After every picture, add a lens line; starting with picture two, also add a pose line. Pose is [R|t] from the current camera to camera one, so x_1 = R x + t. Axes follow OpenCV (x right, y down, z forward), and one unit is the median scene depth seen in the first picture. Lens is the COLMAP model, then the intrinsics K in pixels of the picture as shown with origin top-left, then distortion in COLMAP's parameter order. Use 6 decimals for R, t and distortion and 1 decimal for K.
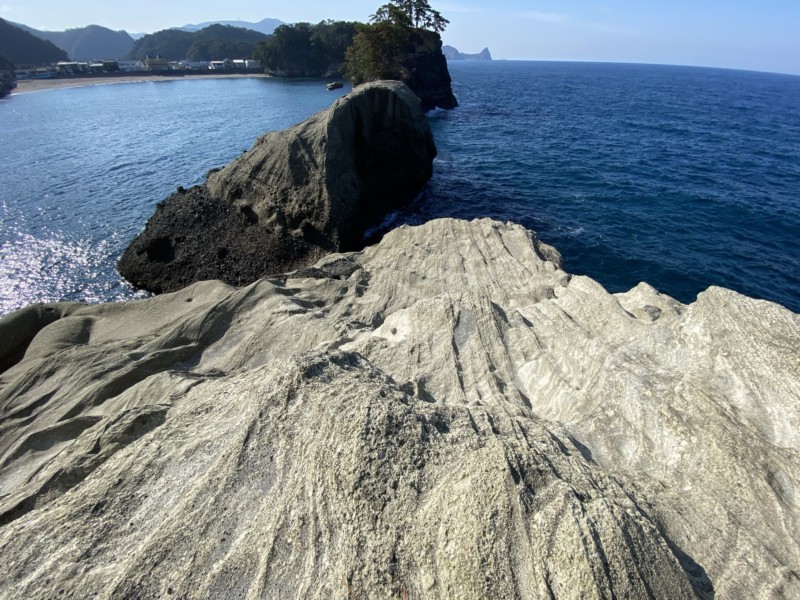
lens RADIAL K [[326.2, 0, 400.0], [0, 326.2, 300.0], [0, 0, 1]] dist [0.015901, -0.019766]
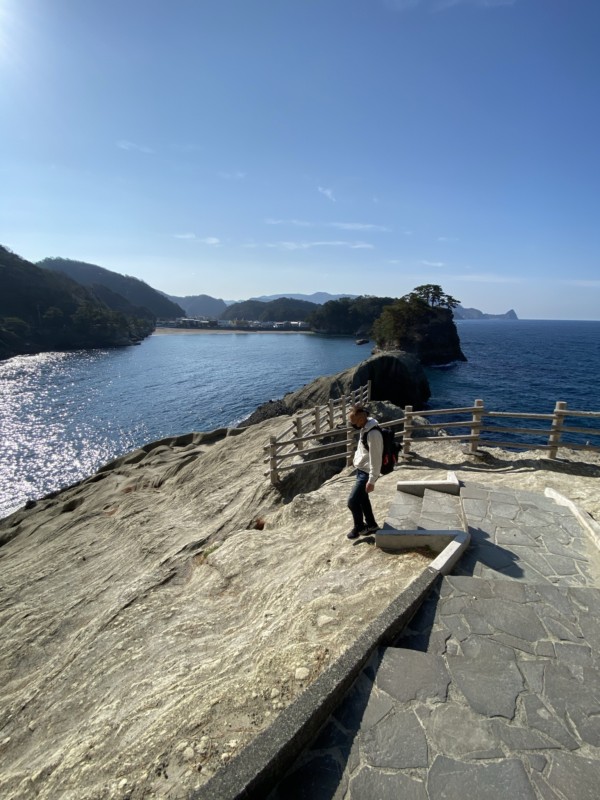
lens RADIAL K [[326.2, 0, 300.0], [0, 326.2, 400.0], [0, 0, 1]] dist [0.015901, -0.019766]
pose [[0.938308, 0.087573, -0.334527, 0.030027], [-0.208071, 0.915658, -0.343913, 0.070639], [0.276195, 0.392302, 0.877391, -0.159172]]
